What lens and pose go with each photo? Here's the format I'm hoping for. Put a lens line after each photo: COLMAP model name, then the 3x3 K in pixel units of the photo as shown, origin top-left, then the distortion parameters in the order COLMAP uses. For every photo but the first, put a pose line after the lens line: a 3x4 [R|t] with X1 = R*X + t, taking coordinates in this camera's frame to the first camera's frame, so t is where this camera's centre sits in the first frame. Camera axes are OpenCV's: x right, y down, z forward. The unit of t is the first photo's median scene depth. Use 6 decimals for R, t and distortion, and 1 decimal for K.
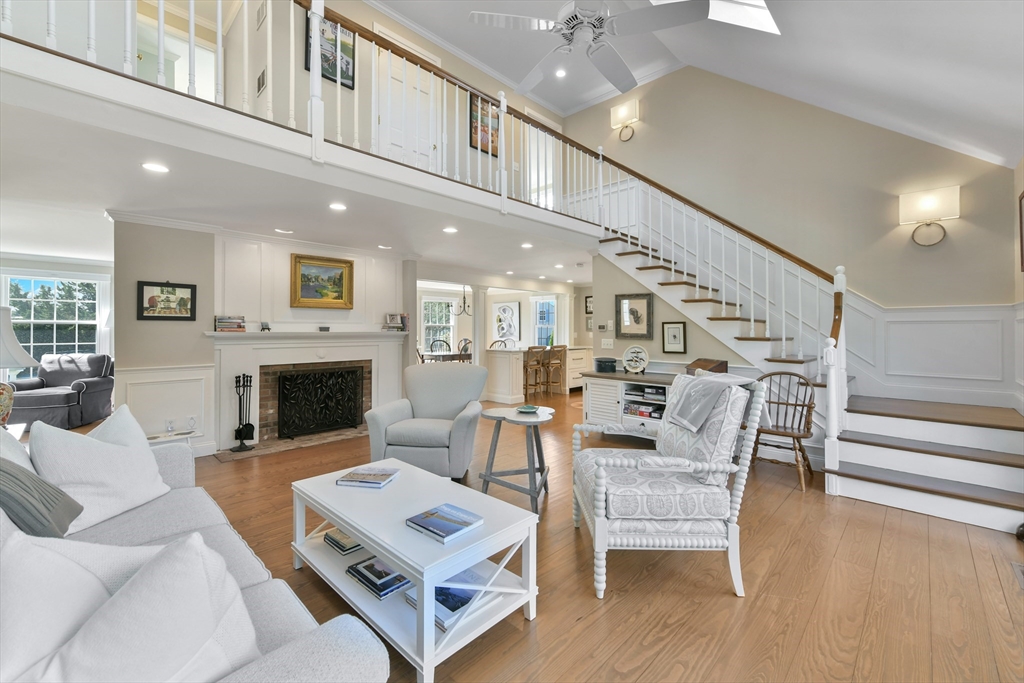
lens RADIAL K [[432.9, 0, 513.1], [0, 432.9, 325.3], [0, 0, 1]] dist [-0.001371, -0.000157]
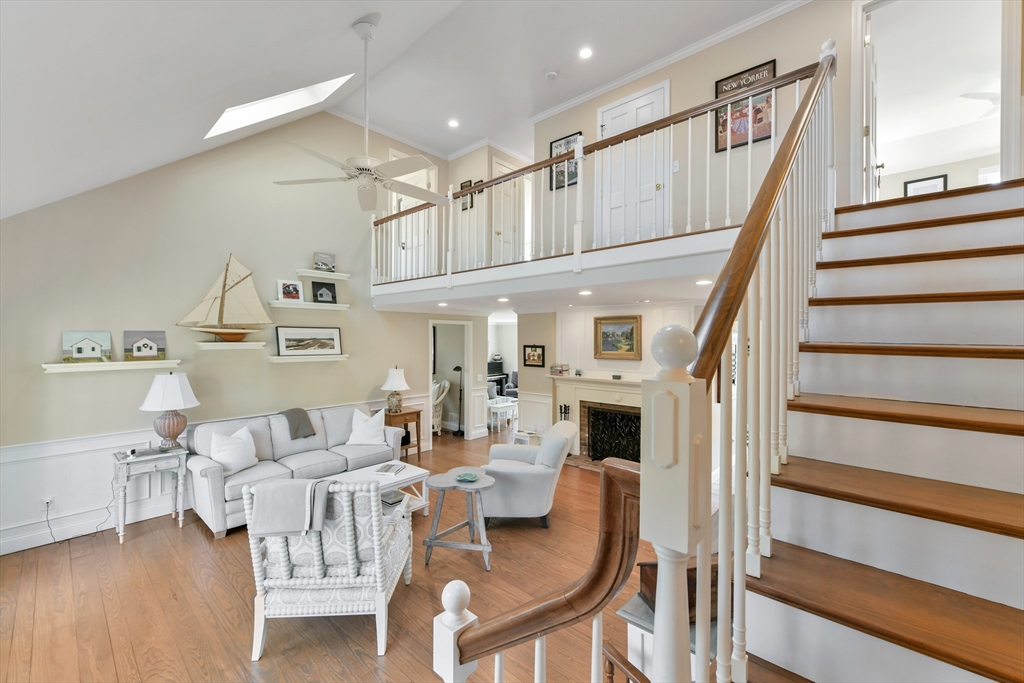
lens RADIAL K [[415.9, 0, 512.7], [0, 415.9, 337.5], [0, 0, 1]] dist [0.000429, 0.000229]
pose [[0.026491, -0.003054, -0.999644, 0.790048], [0.008244, 0.999962, -0.002836, -0.113315], [0.999615, -0.008166, 0.026515, 0.789646]]
